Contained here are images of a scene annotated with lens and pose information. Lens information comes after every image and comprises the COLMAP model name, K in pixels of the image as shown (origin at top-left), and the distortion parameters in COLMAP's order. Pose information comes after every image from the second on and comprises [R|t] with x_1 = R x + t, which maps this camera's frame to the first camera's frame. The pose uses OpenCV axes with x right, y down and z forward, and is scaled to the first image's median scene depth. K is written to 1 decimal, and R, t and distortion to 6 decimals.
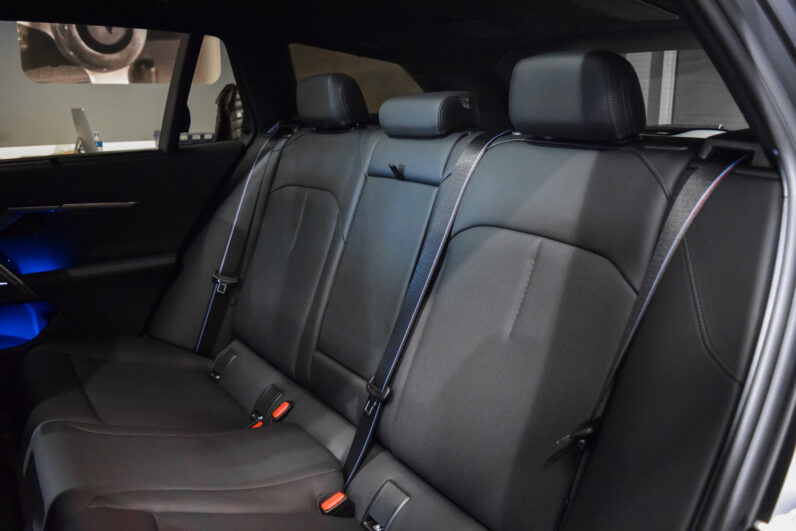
lens RADIAL K [[628.8, 0, 398.0], [0, 628.8, 265.5], [0, 0, 1]] dist [-0.098658, 0.034908]
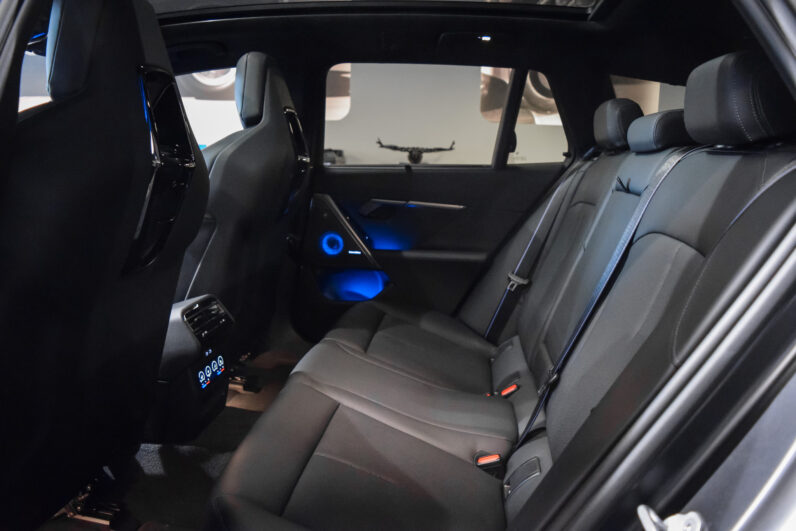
lens RADIAL K [[635.0, 0, 398.0], [0, 635.0, 265.5], [0, 0, 1]] dist [-0.102986, -0.002385]
pose [[0.740117, 0.134349, -0.658922, 0.322039], [-0.186779, 0.982356, -0.009499, 0.049138], [0.646019, 0.130103, 0.752152, -0.012851]]
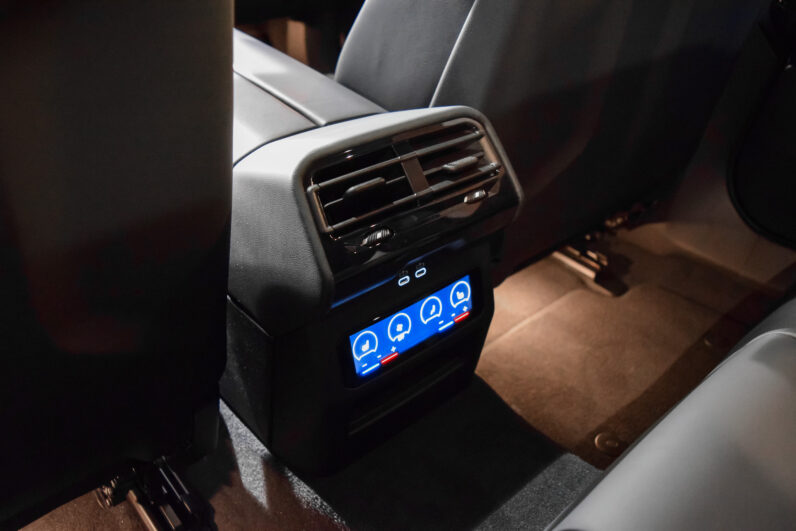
lens RADIAL K [[615.0, 0, 398.0], [0, 615.0, 265.5], [0, 0, 1]] dist [-0.089804, 0.012342]
pose [[0.110437, 0.519559, -0.847268, -0.185644], [-0.254200, 0.838894, 0.481290, 0.060913], [0.960826, 0.162223, 0.224717, 0.418983]]
